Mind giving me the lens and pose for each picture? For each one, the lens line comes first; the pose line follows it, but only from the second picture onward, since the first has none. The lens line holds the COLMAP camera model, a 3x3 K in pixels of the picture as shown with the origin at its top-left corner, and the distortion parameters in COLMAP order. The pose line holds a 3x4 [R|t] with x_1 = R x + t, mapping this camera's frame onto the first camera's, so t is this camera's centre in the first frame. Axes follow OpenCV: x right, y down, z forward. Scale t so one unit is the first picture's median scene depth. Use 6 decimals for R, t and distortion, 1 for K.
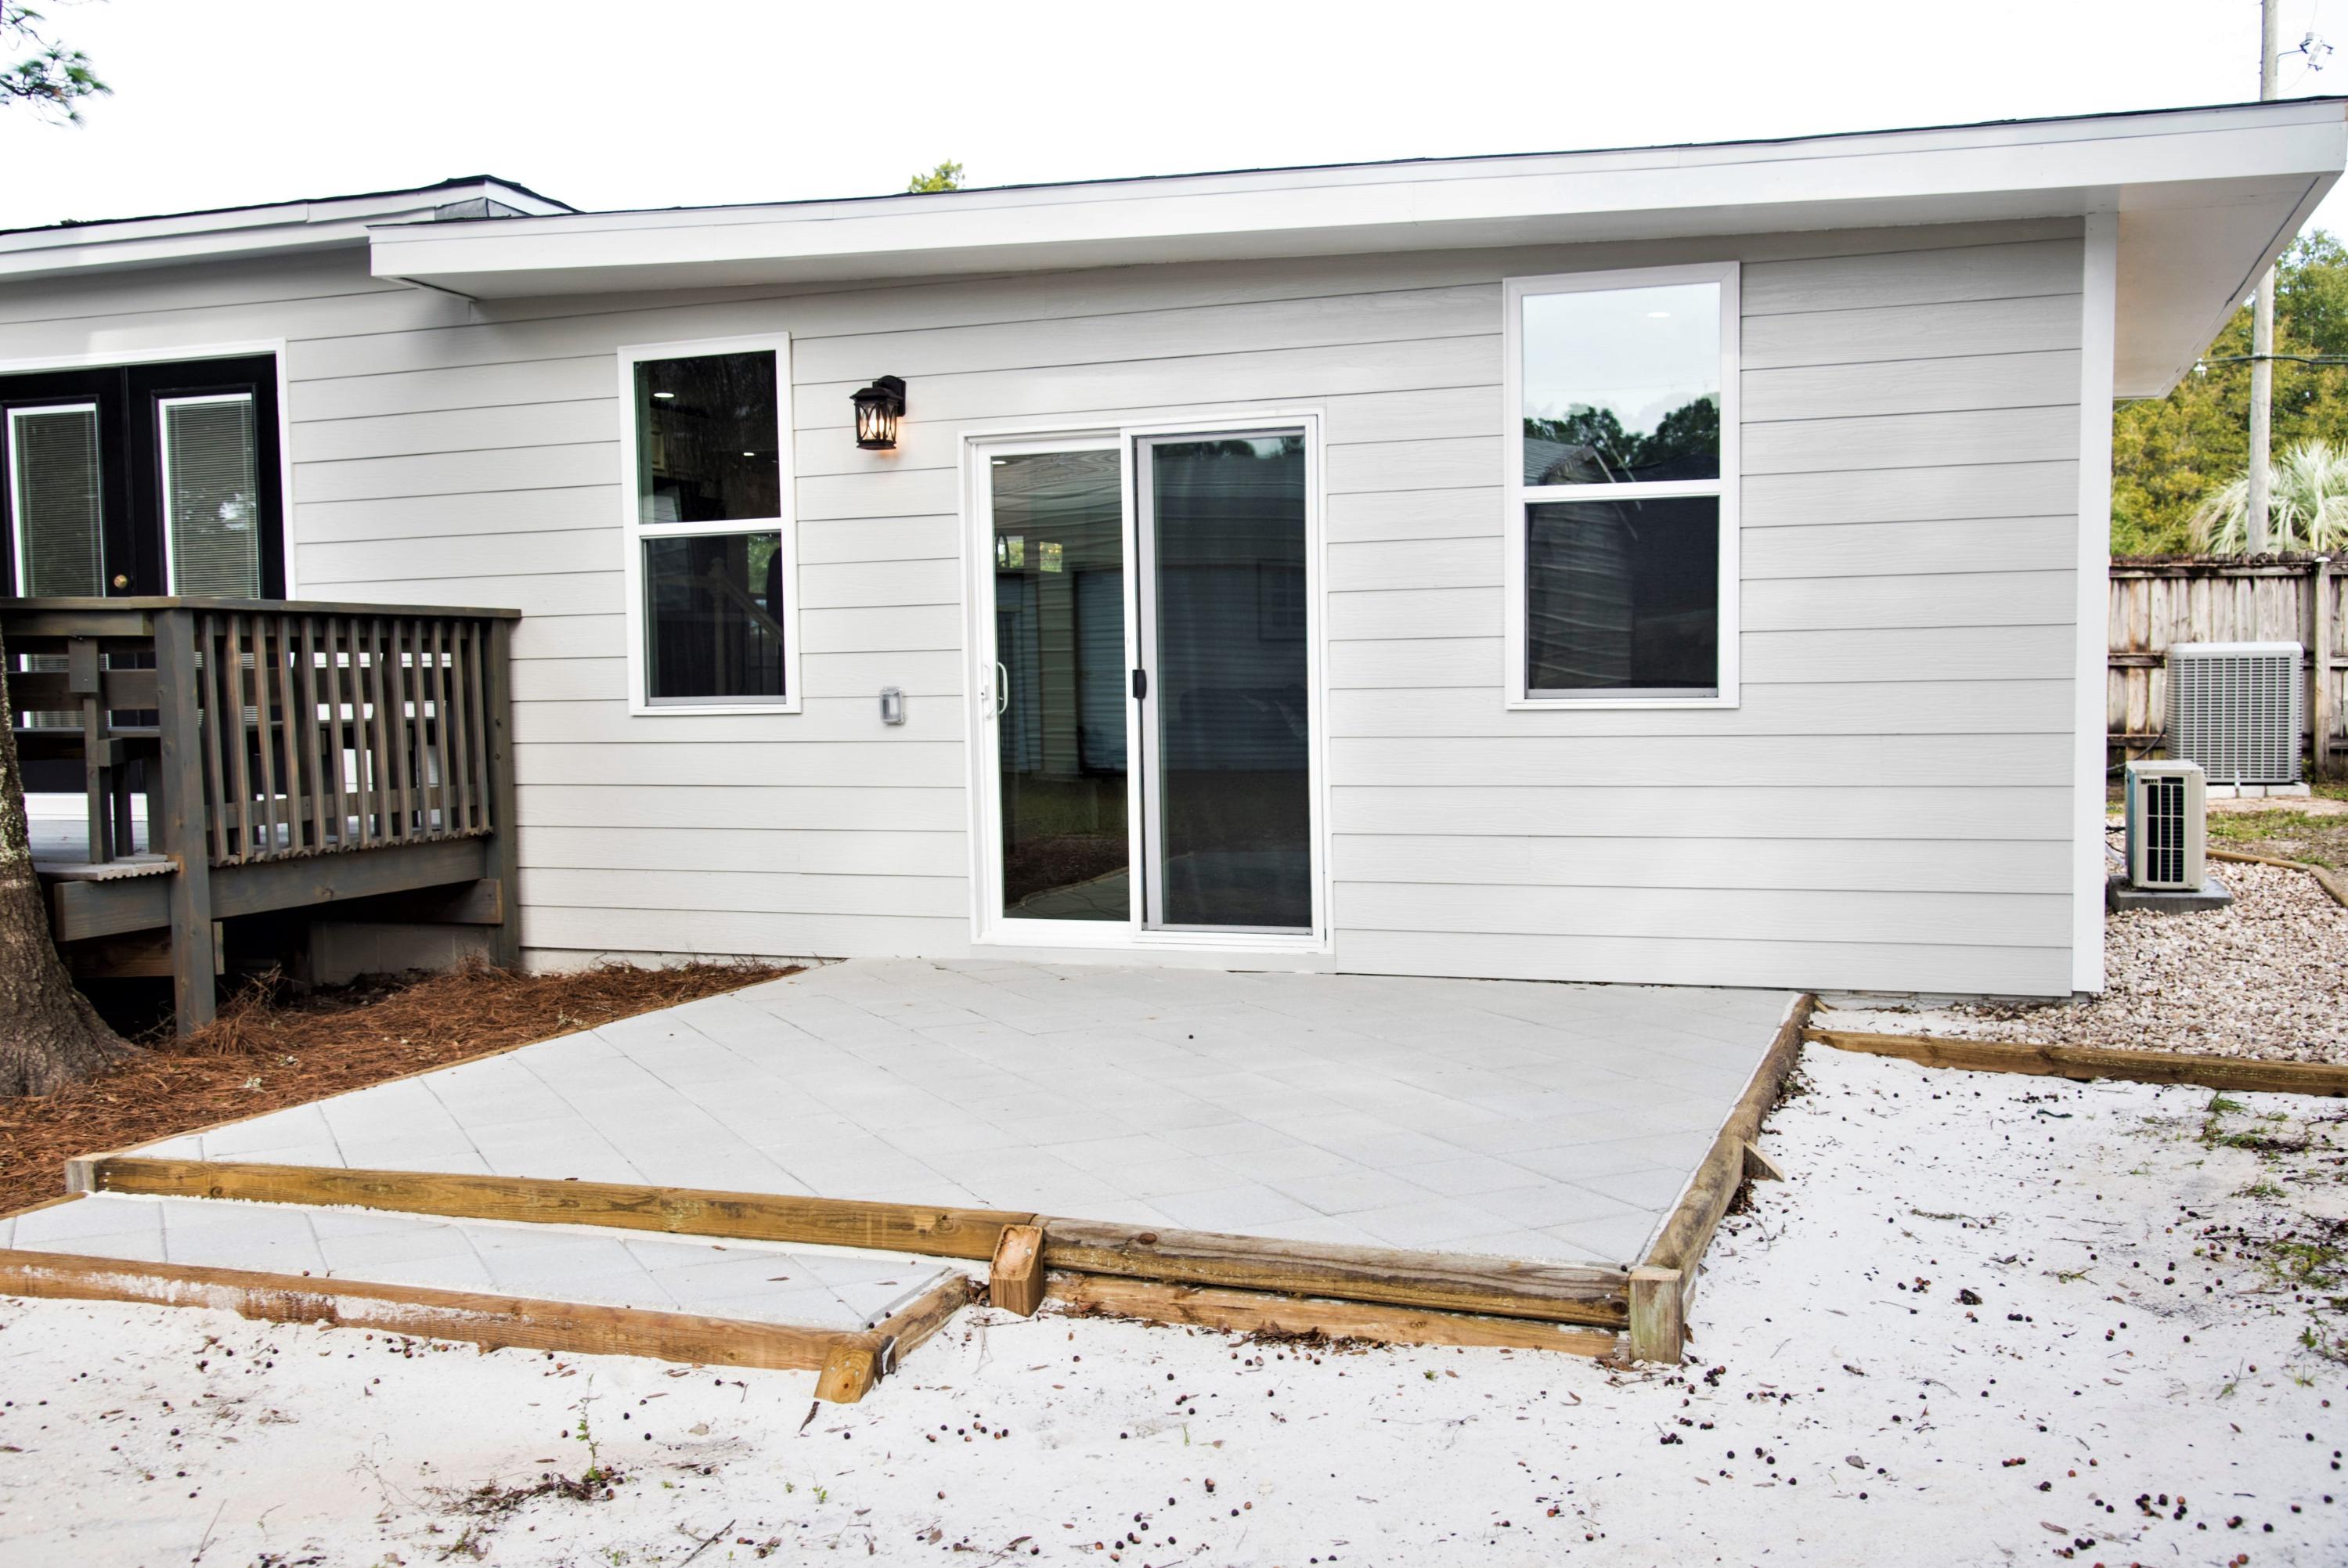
lens RADIAL K [[2190.7, 0, 1174.0], [0, 2190.7, 784.0], [0, 0, 1]] dist [0.011579, 0.012851]
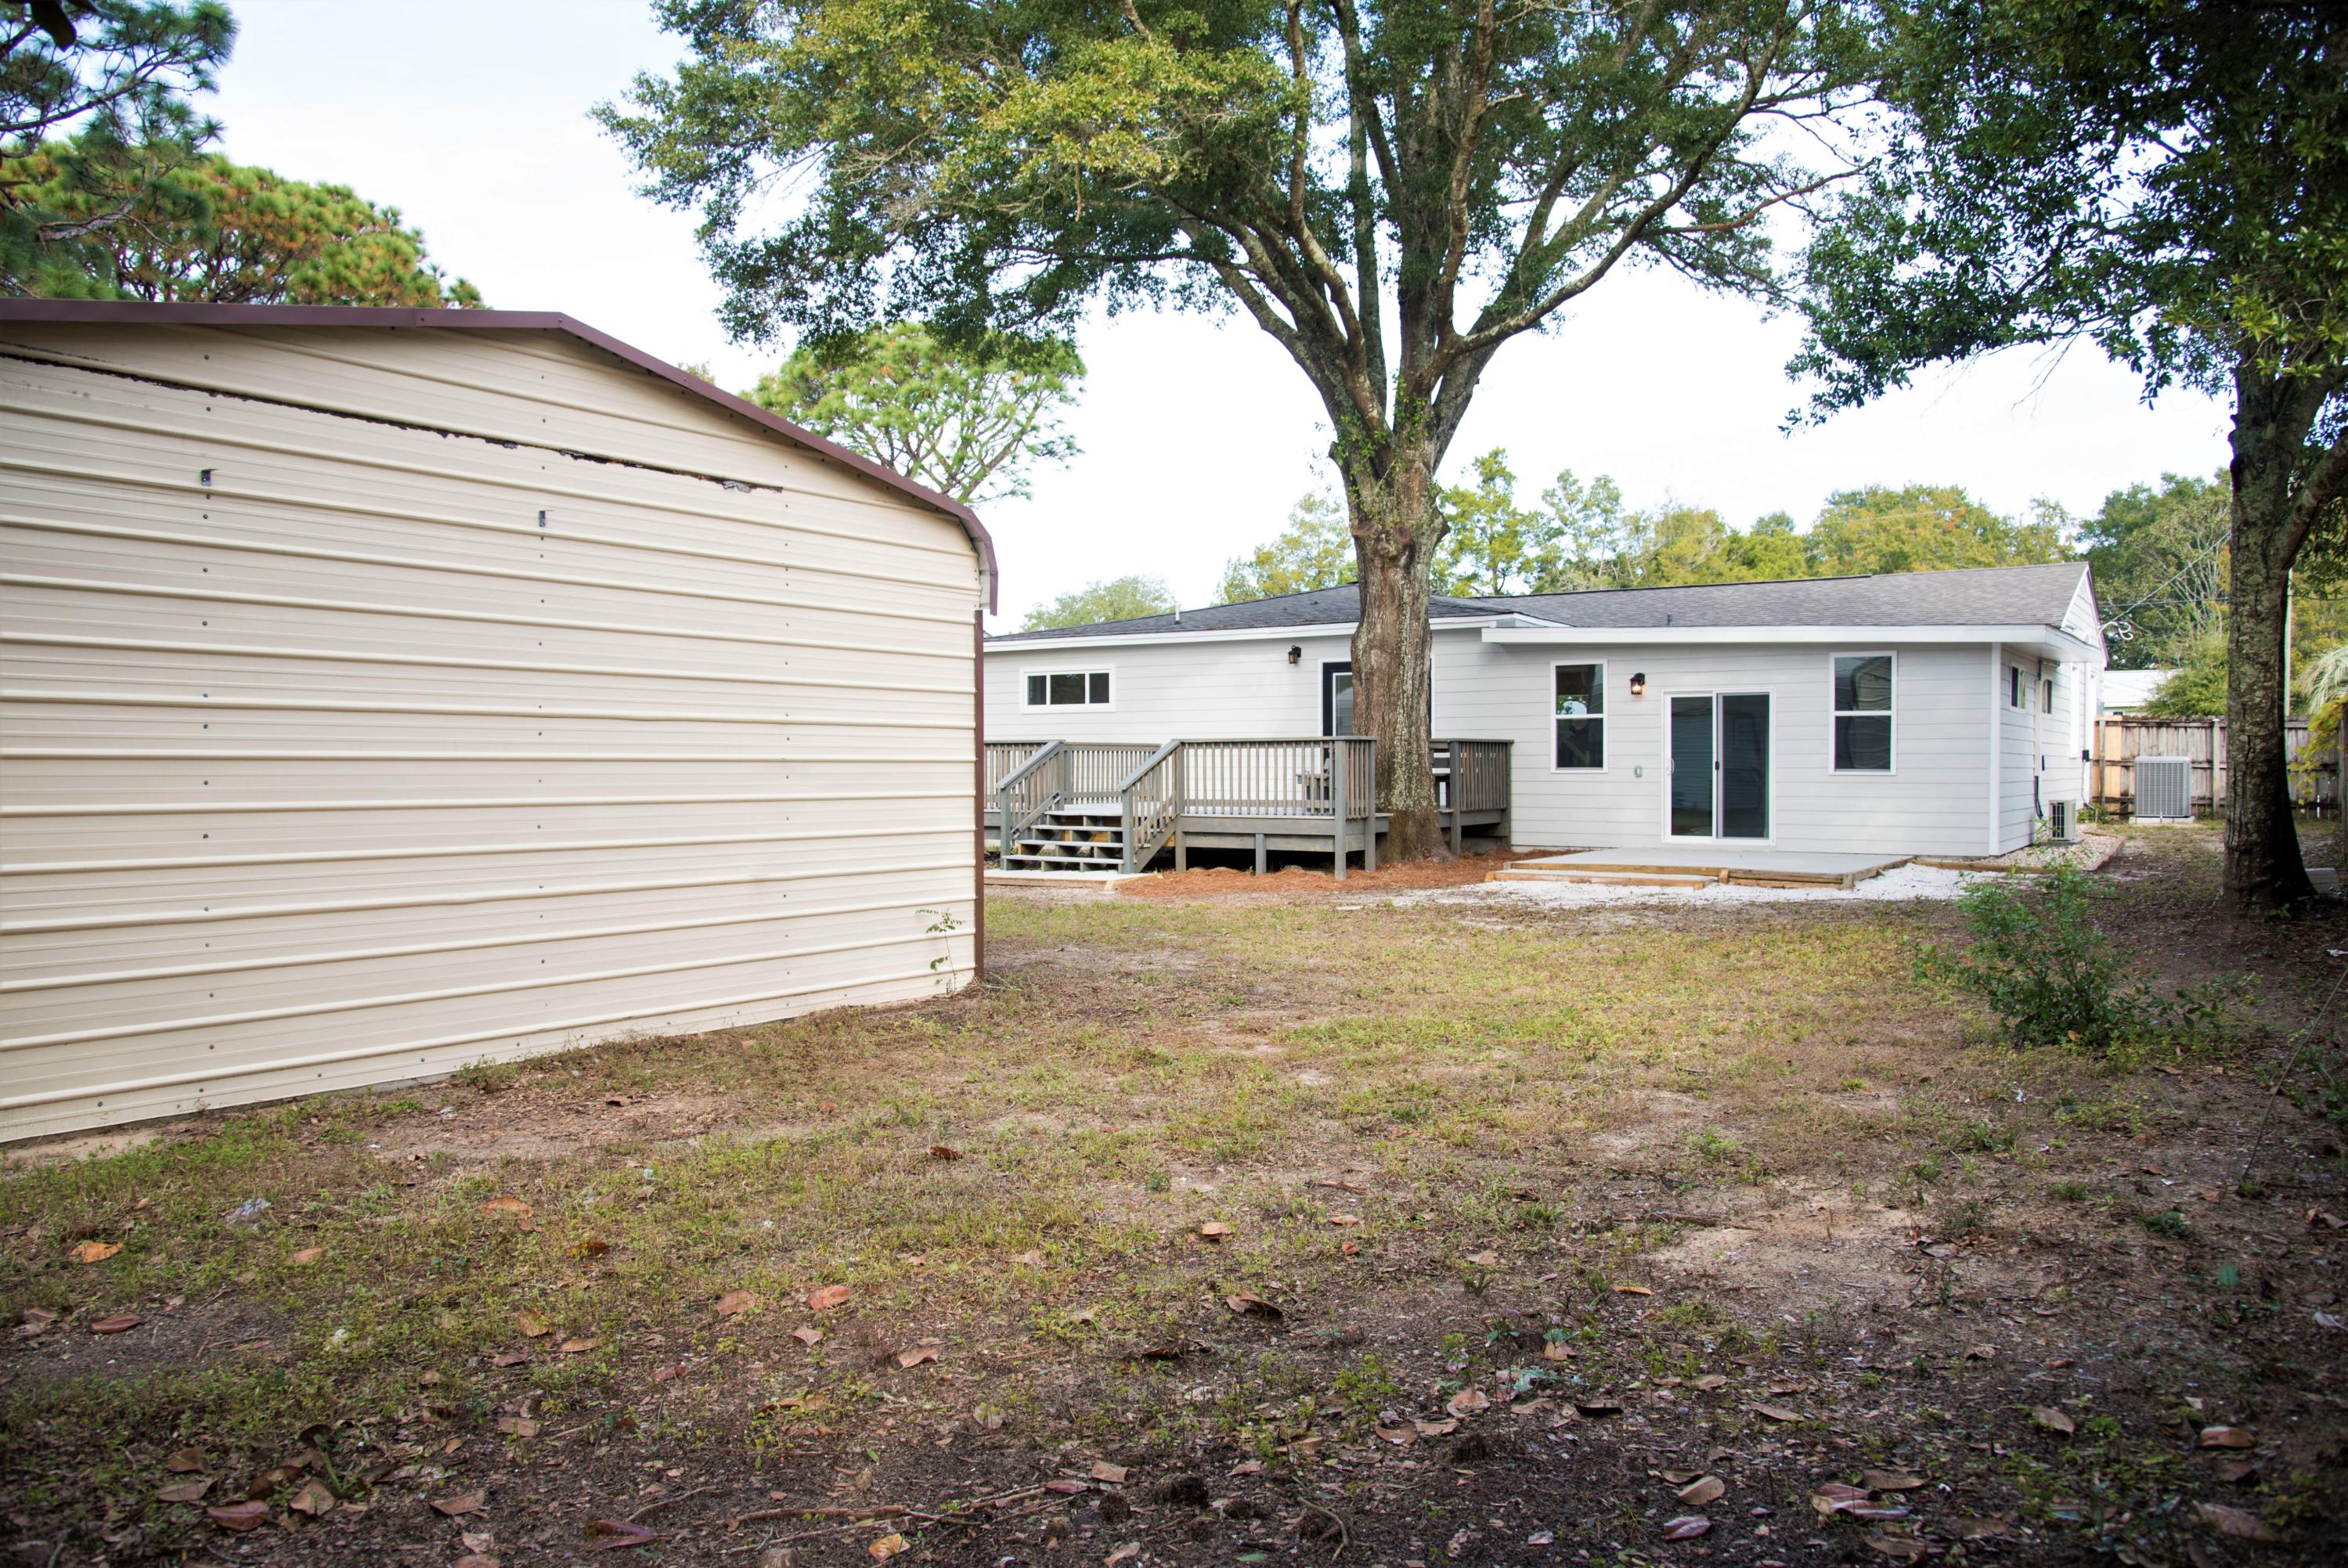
lens RADIAL K [[1652.1, 0, 1174.0], [0, 1652.1, 784.0], [0, 0, 1]] dist [-0.112804, 0.078240]
pose [[0.968669, 0.018074, -0.247697, -0.198322], [-0.026634, 0.999157, -0.031250, 0.081892], [0.246924, 0.036868, 0.968333, -1.610913]]
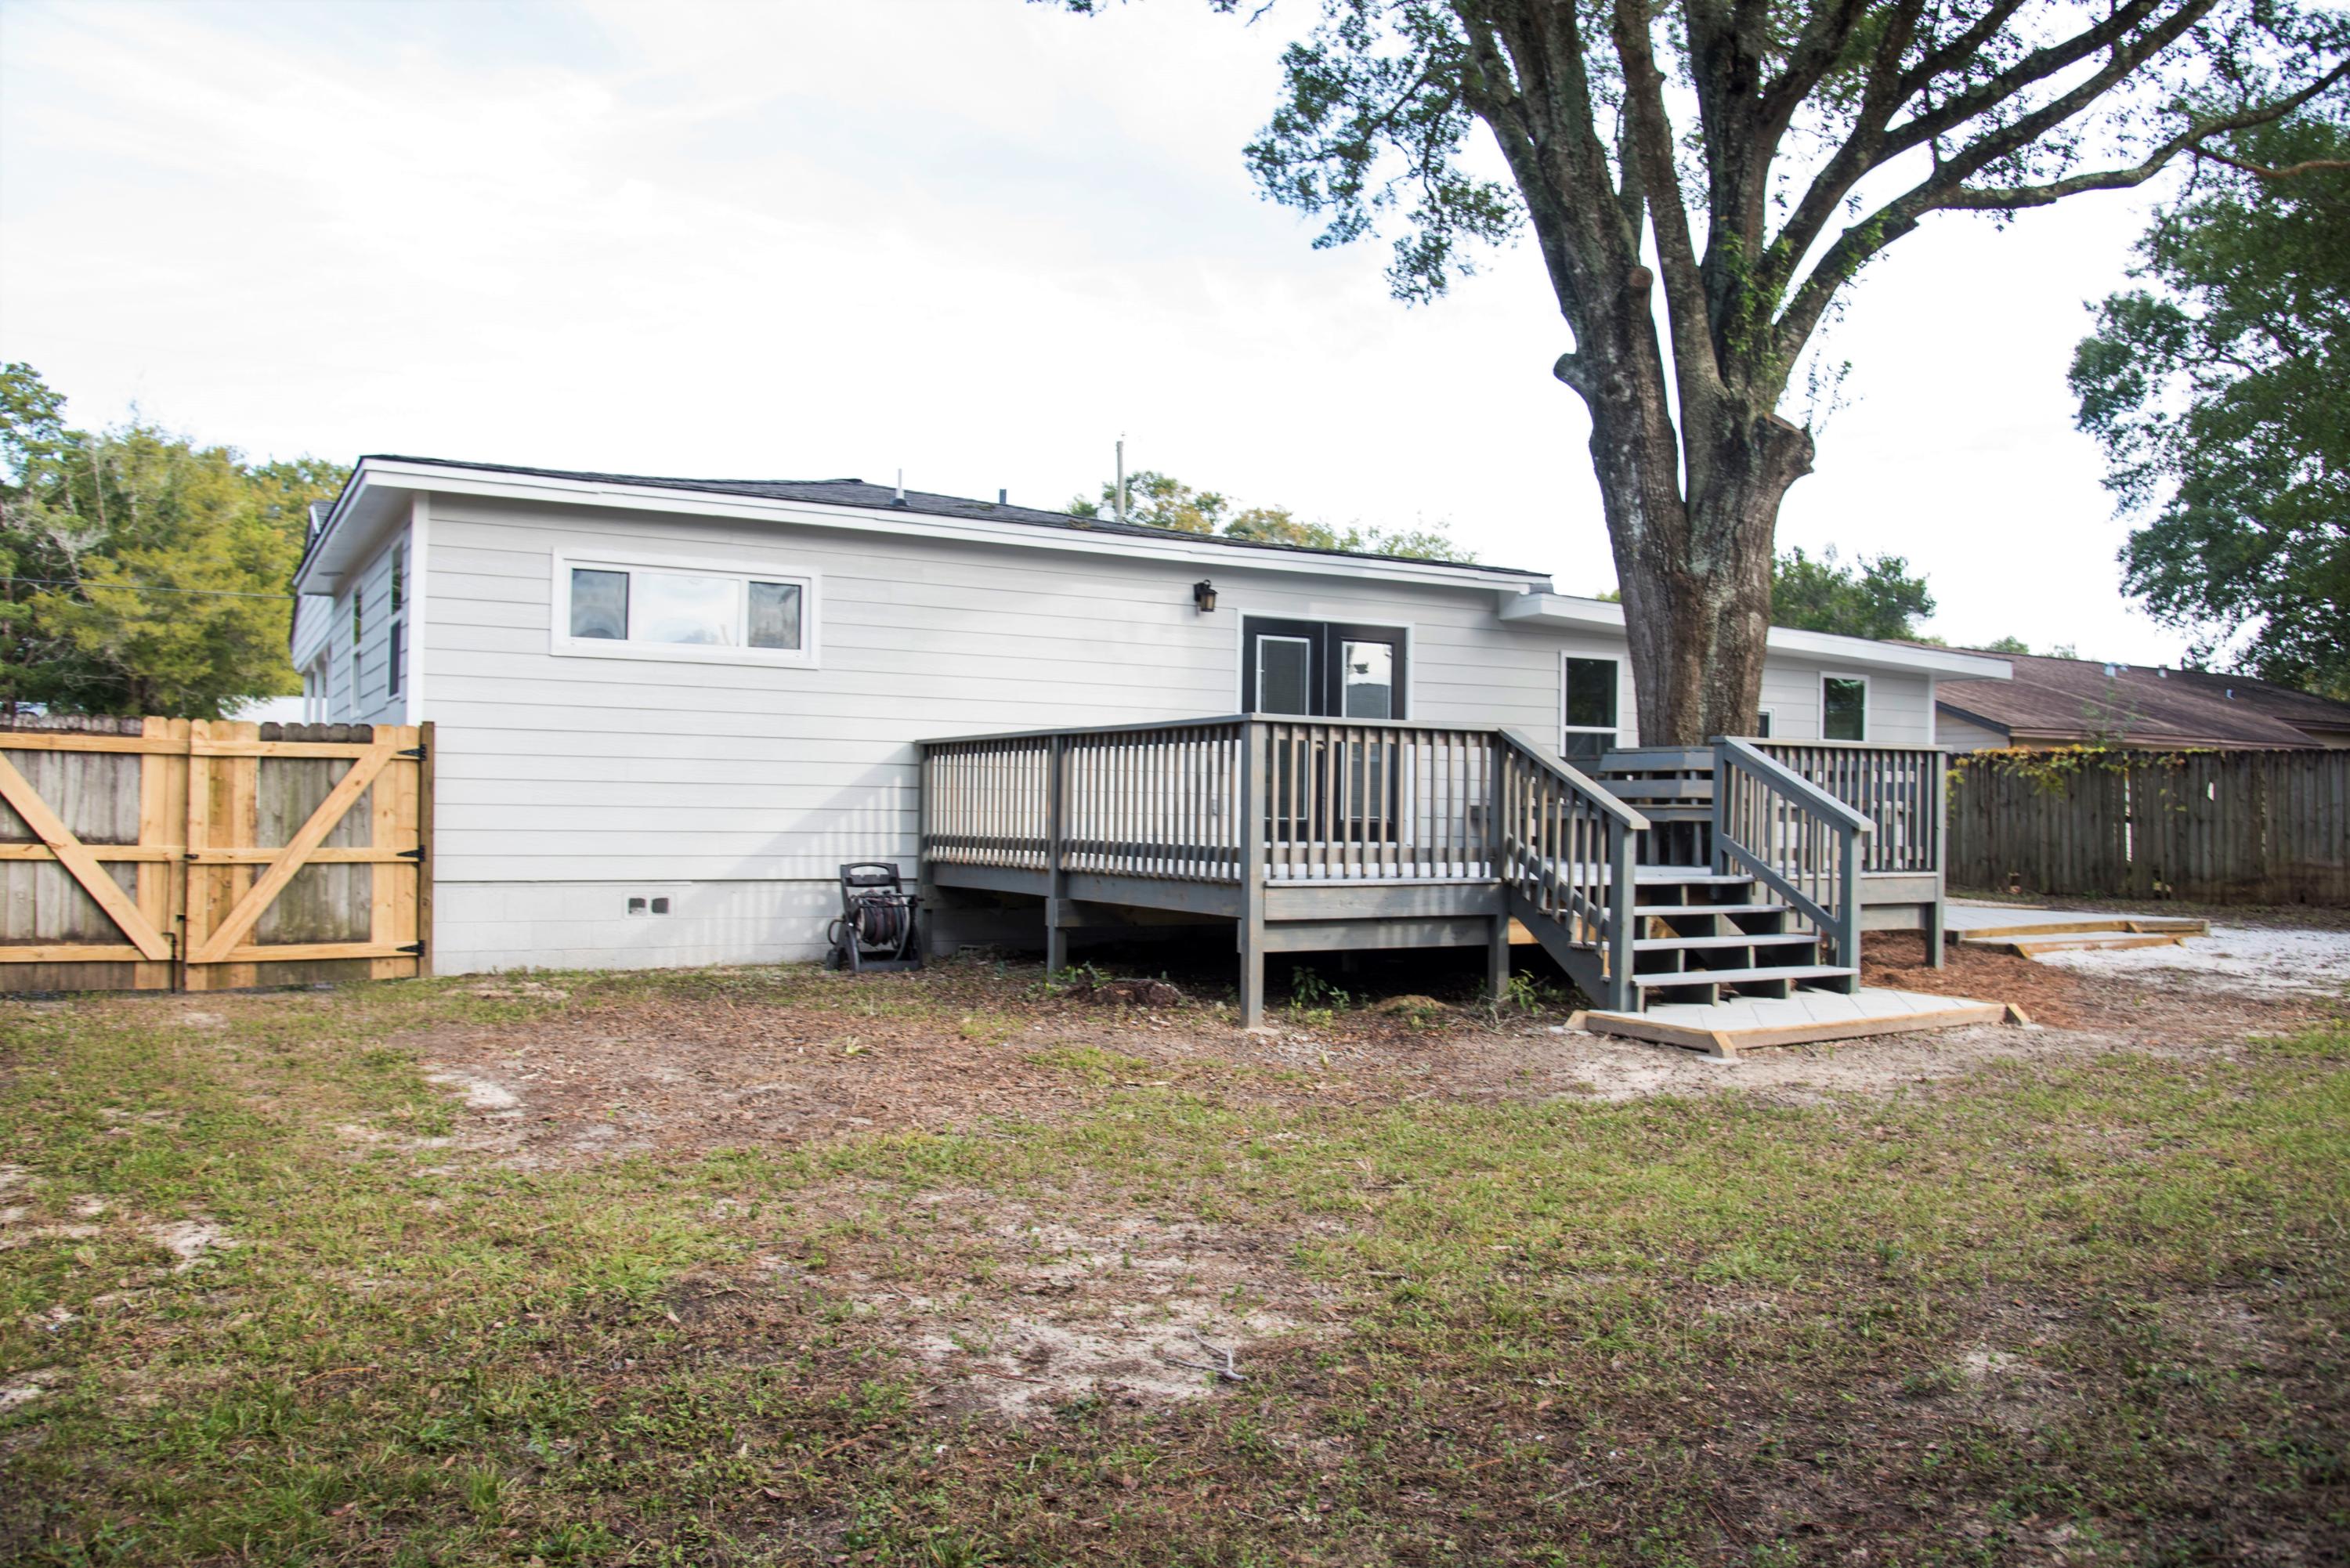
lens RADIAL K [[1768.0, 0, 1175.0], [0, 1768.0, 784.0], [0, 0, 1]] dist [-0.079894, -0.004078]
pose [[0.641840, 0.036890, 0.765950, -2.076908], [0.015827, 0.997992, -0.061329, 0.055555], [-0.766675, 0.051486, 0.639968, 0.127023]]
